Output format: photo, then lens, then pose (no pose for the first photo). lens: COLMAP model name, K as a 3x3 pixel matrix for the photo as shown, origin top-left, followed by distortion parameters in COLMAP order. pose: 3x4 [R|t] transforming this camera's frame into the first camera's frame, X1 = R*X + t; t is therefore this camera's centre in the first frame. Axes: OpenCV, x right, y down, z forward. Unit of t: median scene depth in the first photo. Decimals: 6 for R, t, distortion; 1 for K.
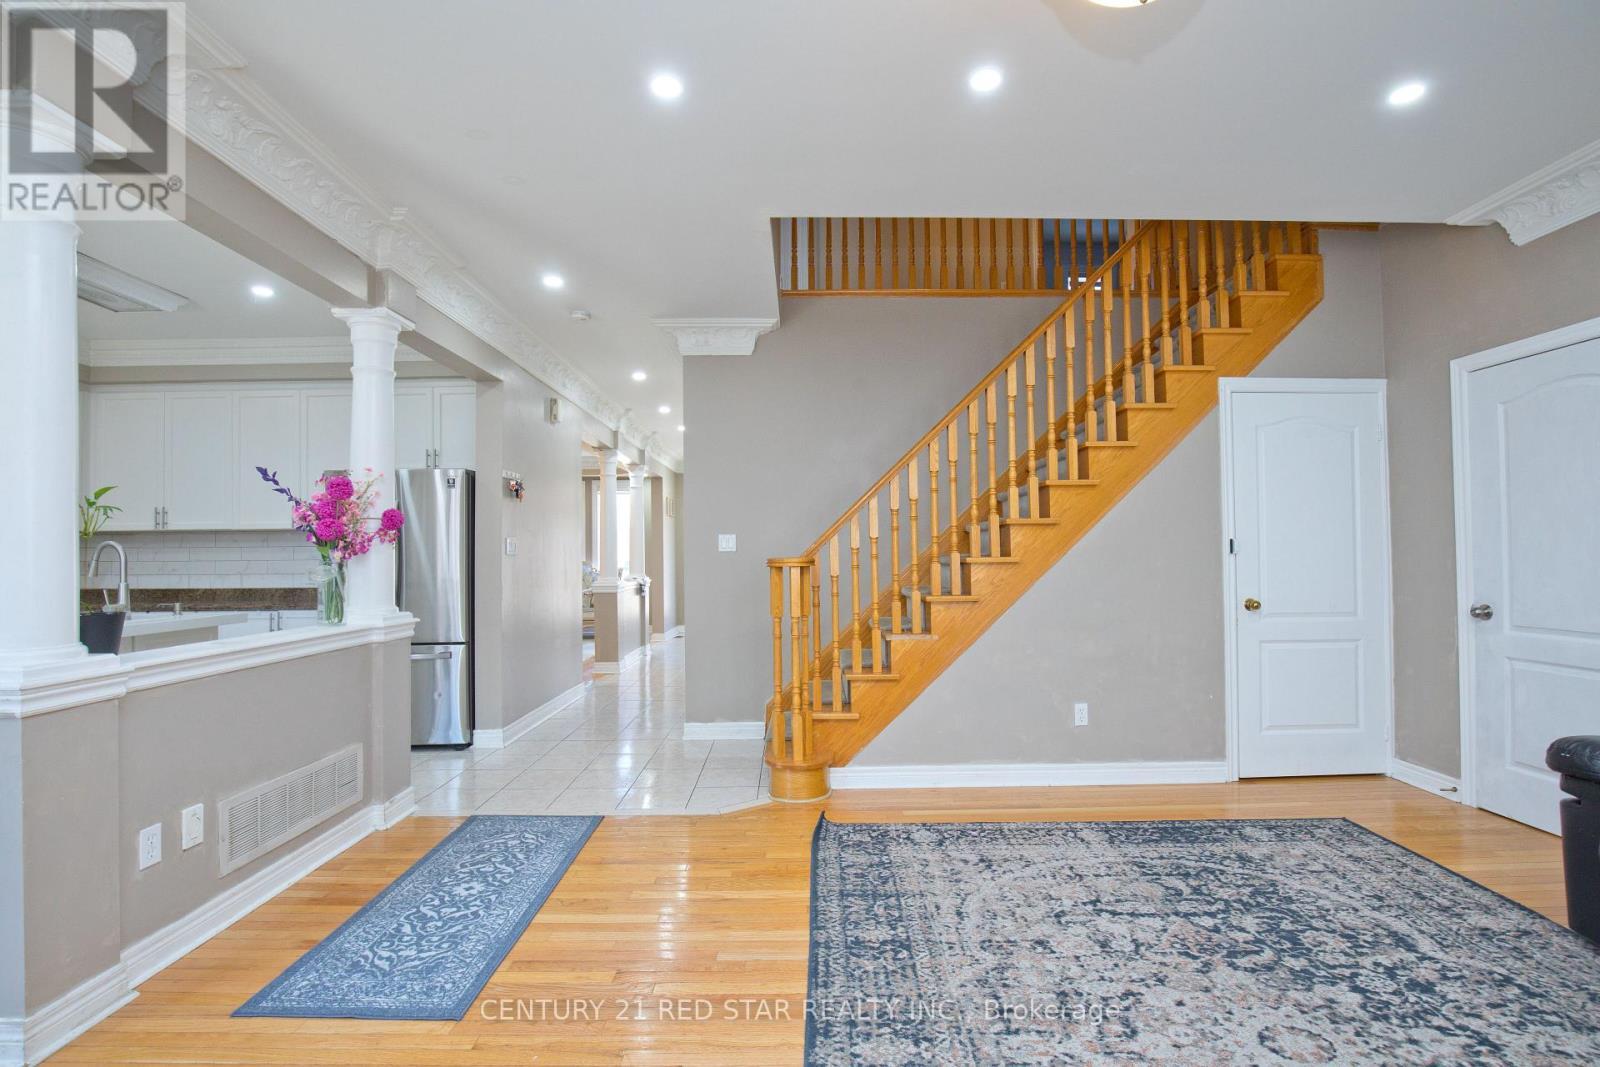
lens RADIAL K [[735.5, 0, 804.7], [0, 735.5, 540.5], [0, 0, 1]] dist [-0.032413, 0.005171]
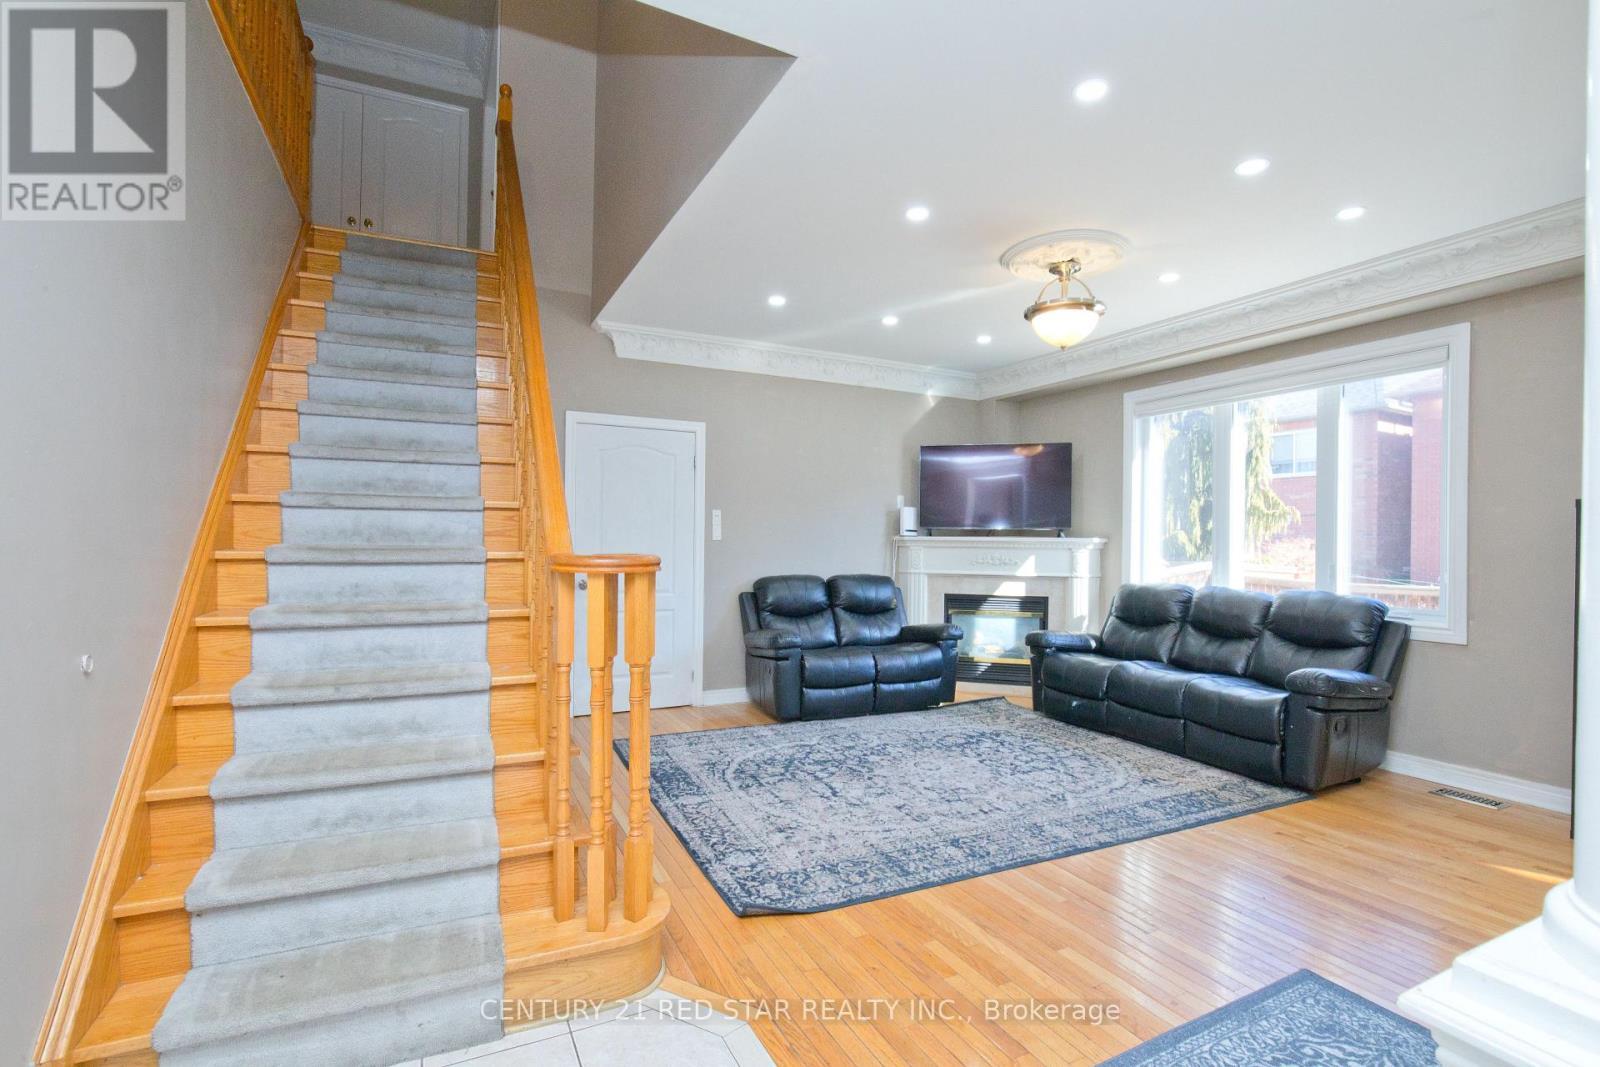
lens RADIAL K [[735.5, 0, 810.1], [0, 735.5, 543.7], [0, 0, 1]] dist [-0.032413, 0.005171]
pose [[-0.439148, -0.001663, 0.898413, -0.693916], [-0.024731, 0.999642, -0.010238, 0.018608], [-0.898074, -0.026715, -0.439032, 1.335626]]
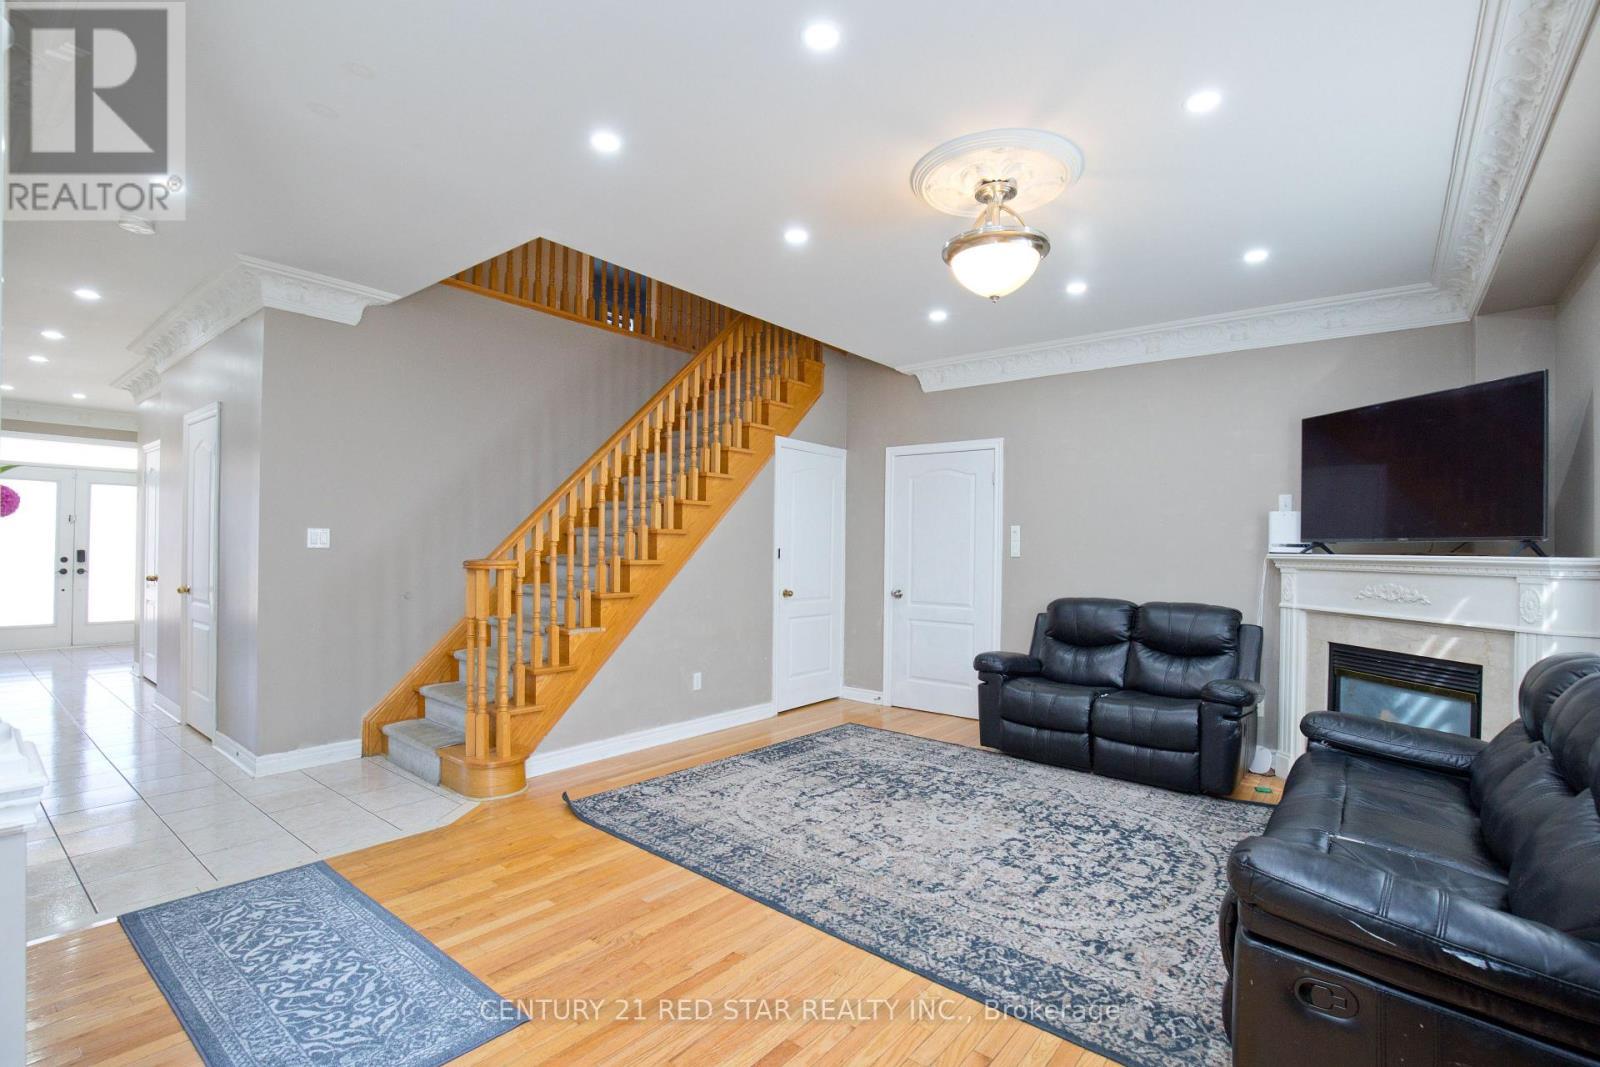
lens RADIAL K [[735.5, 0, 807.7], [0, 735.5, 536.4], [0, 0, 1]] dist [-0.032413, 0.005171]
pose [[0.632462, 0.030401, 0.773994, -0.631669], [-0.034914, 0.999333, -0.010722, -0.014774], [-0.773804, -0.020242, 0.633102, 0.035654]]
